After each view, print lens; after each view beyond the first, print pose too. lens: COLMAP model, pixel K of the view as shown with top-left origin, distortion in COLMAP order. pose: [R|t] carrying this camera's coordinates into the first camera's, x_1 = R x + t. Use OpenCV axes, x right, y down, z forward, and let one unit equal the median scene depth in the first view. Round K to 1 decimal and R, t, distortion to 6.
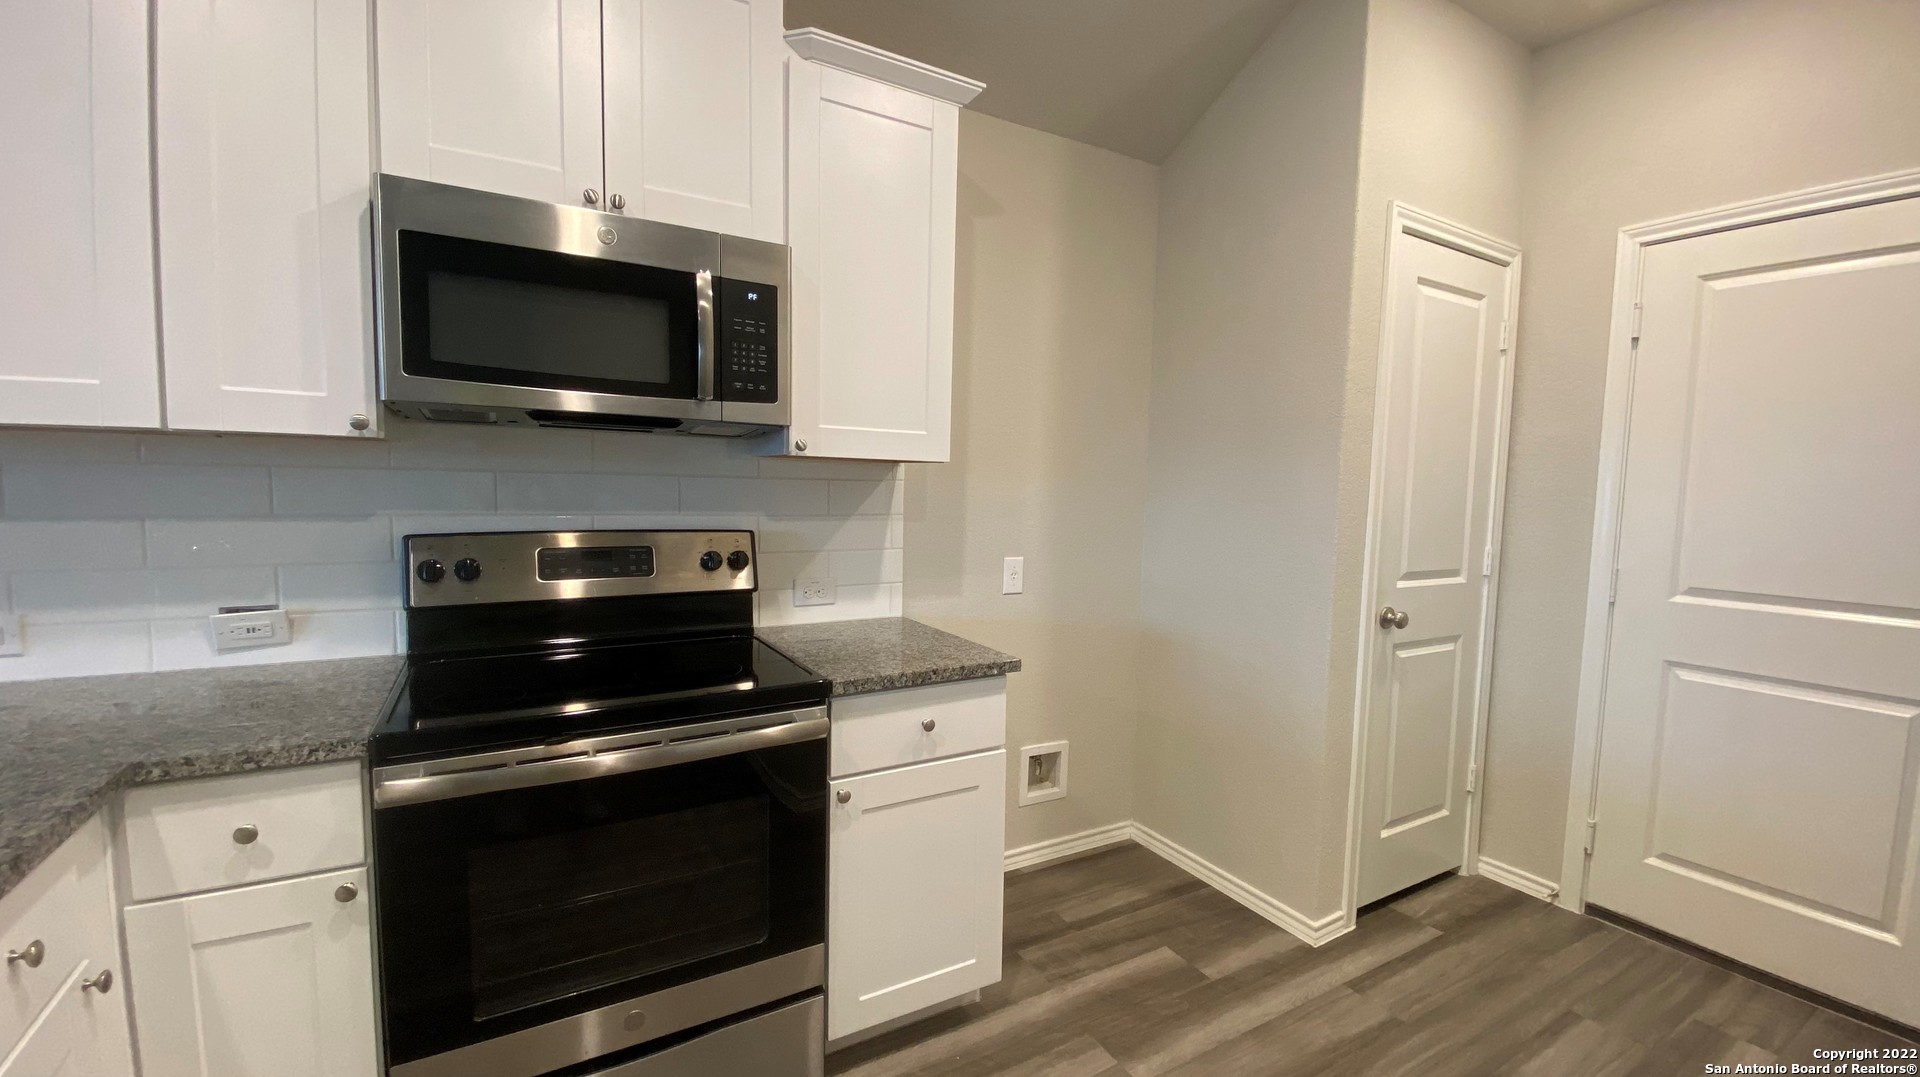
lens RADIAL K [[796.4, 0, 960.0], [0, 796.4, 538.5], [0, 0, 1]] dist [0.000042, -0.000012]
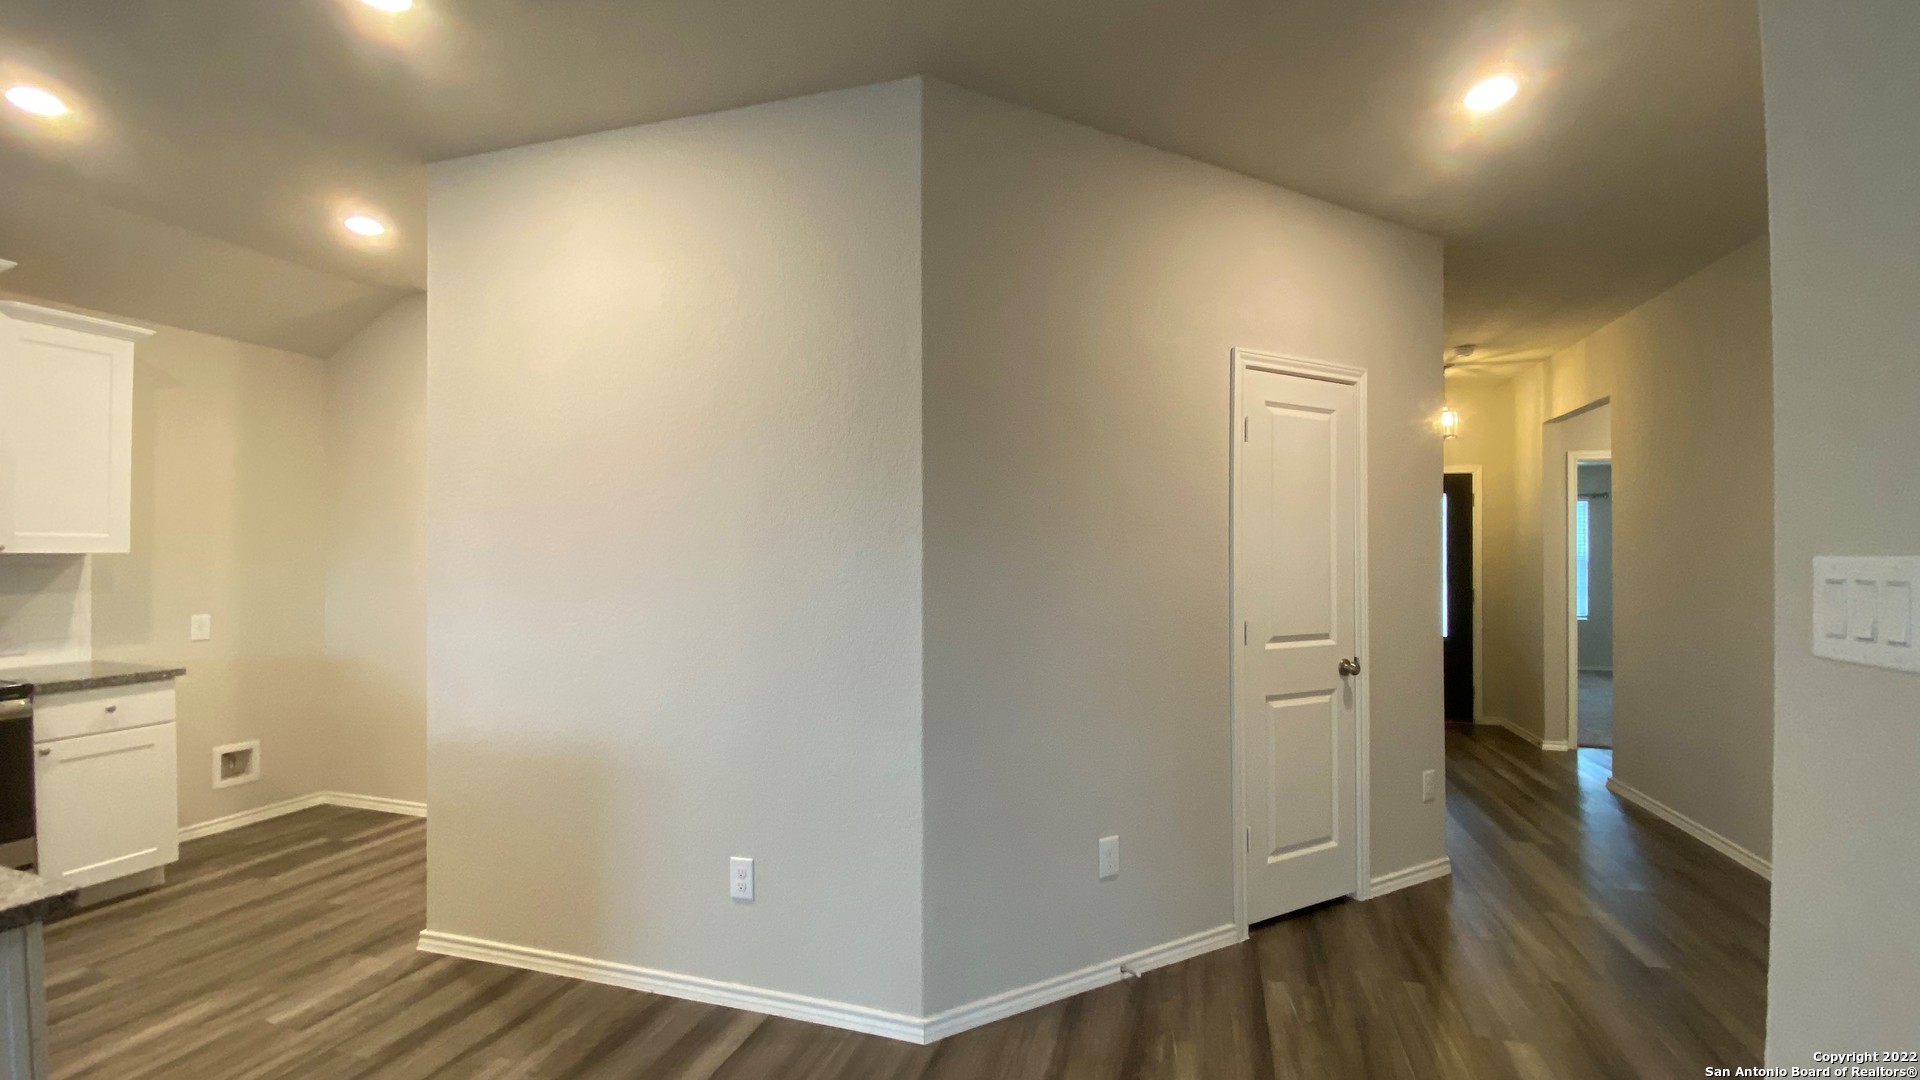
lens RADIAL K [[800.2, 0, 960.0], [0, 800.2, 540.0], [0, 0, 1]] dist [0.021766, -0.021340]
pose [[0.738010, -0.022085, 0.674429, 0.137431], [0.071538, 0.996393, -0.045654, 0.068357], [-0.670987, 0.081940, 0.736927, -1.299194]]
